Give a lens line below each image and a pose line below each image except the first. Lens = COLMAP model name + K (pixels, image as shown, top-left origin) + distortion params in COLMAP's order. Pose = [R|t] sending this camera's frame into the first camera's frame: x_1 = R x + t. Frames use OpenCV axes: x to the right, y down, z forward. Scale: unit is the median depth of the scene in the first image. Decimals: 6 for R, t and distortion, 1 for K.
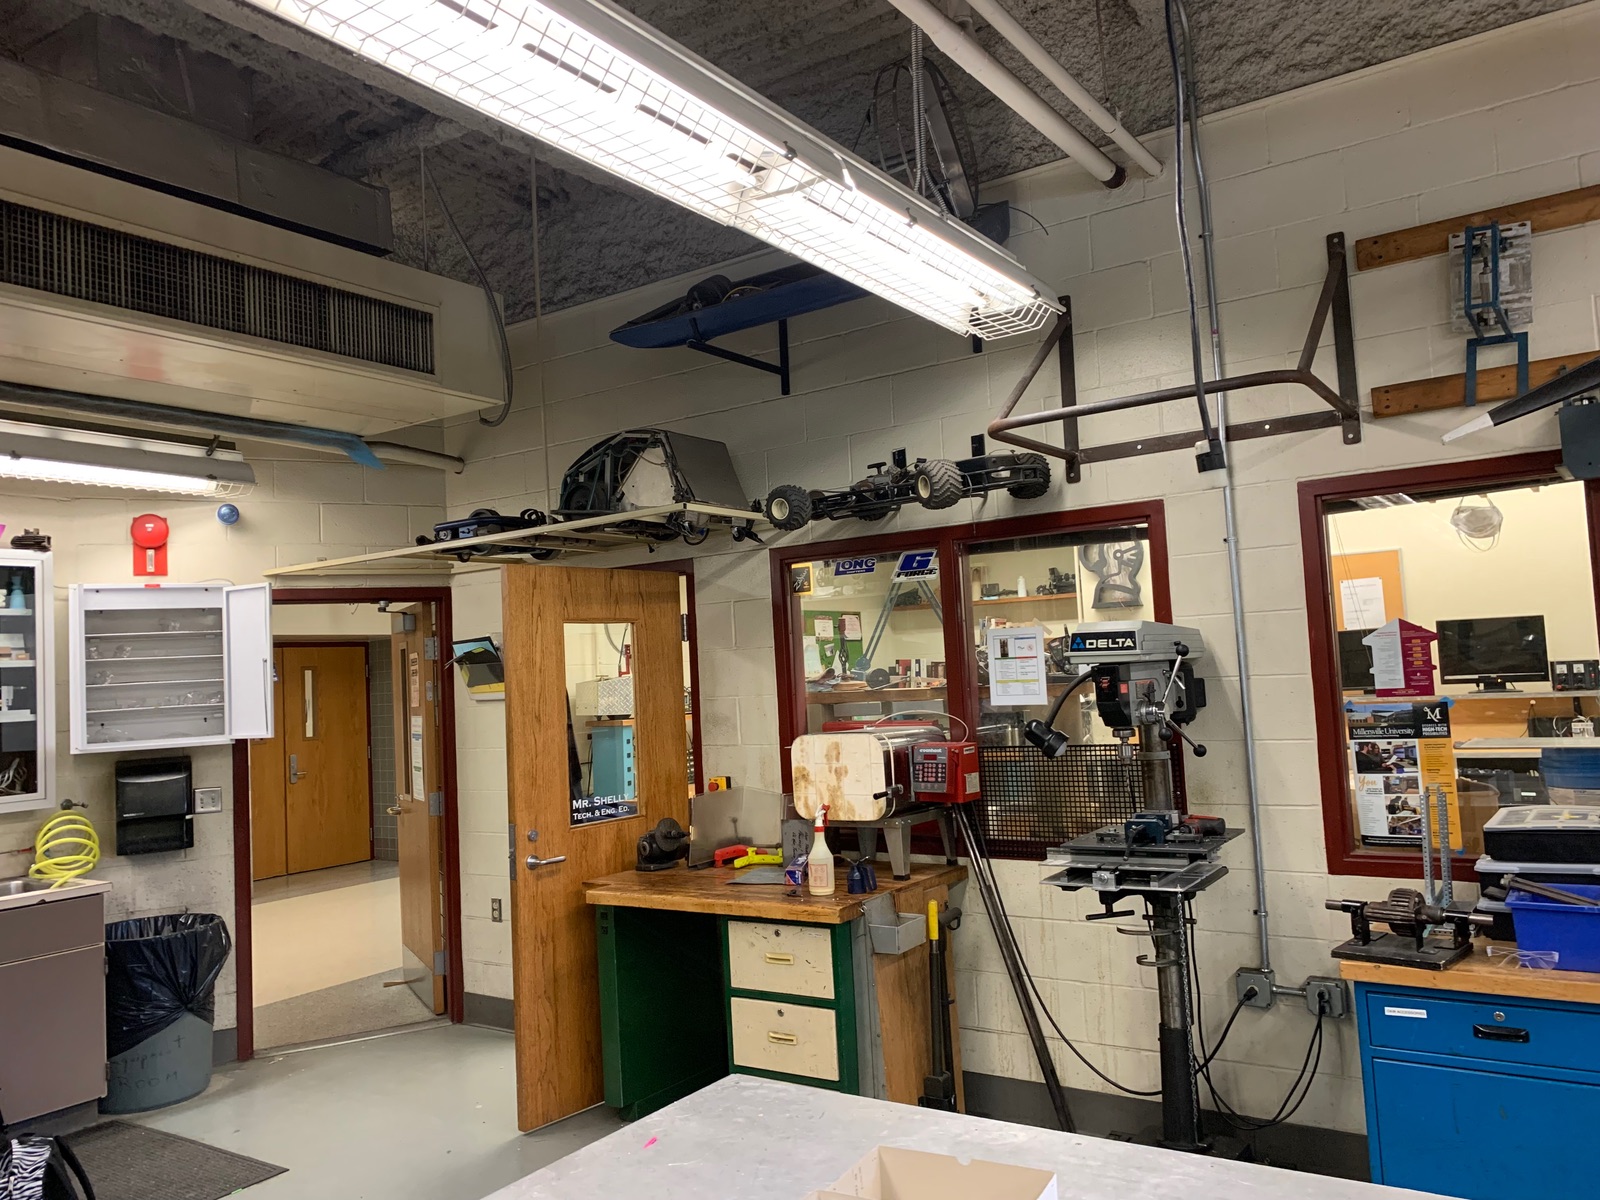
lens RADIAL K [[1206.4, 0, 800.0], [0, 1206.4, 600.0], [0, 0, 1]] dist [0.004978, -0.001908]
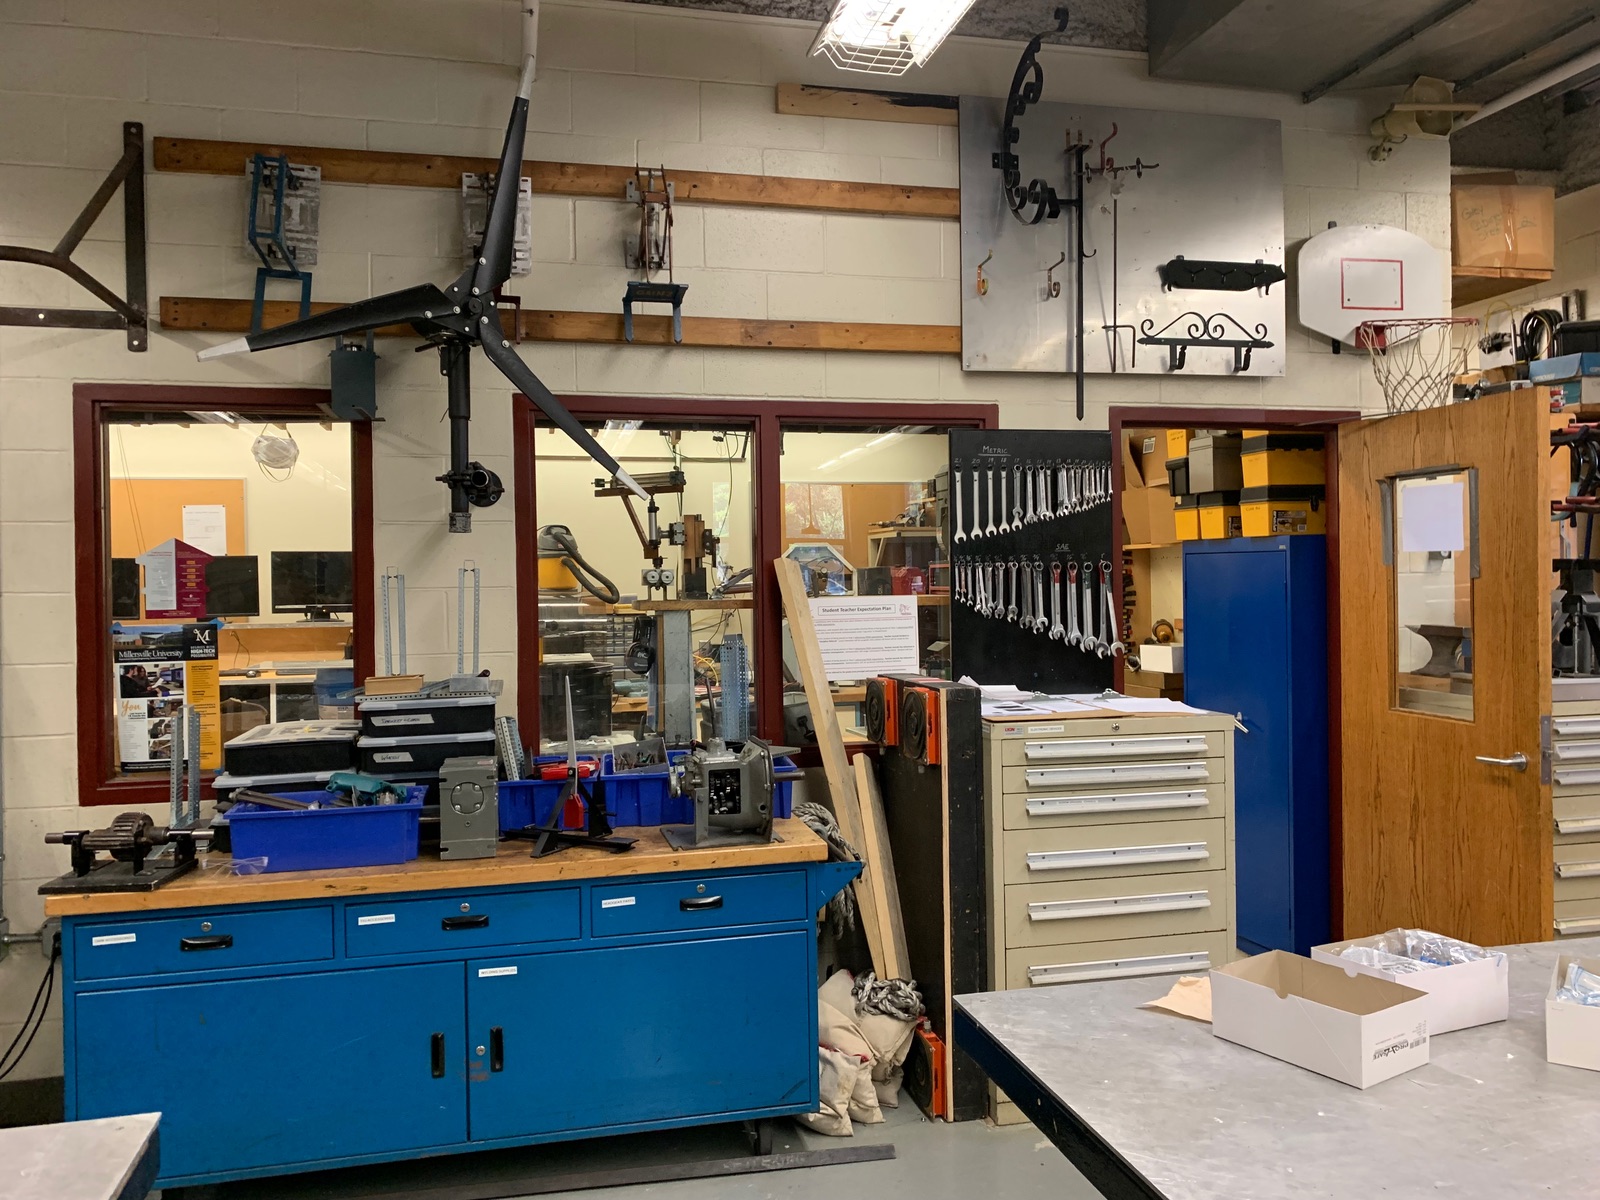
lens RADIAL K [[1191.4, 0, 800.0], [0, 1191.4, 600.0], [0, 0, 1]] dist [0.010548, 0.007841]
pose [[0.670305, 0.029892, 0.741483, 0.120402], [-0.067883, 0.997469, 0.021155, 0.010073], [-0.738974, -0.064514, 0.670638, -0.025888]]
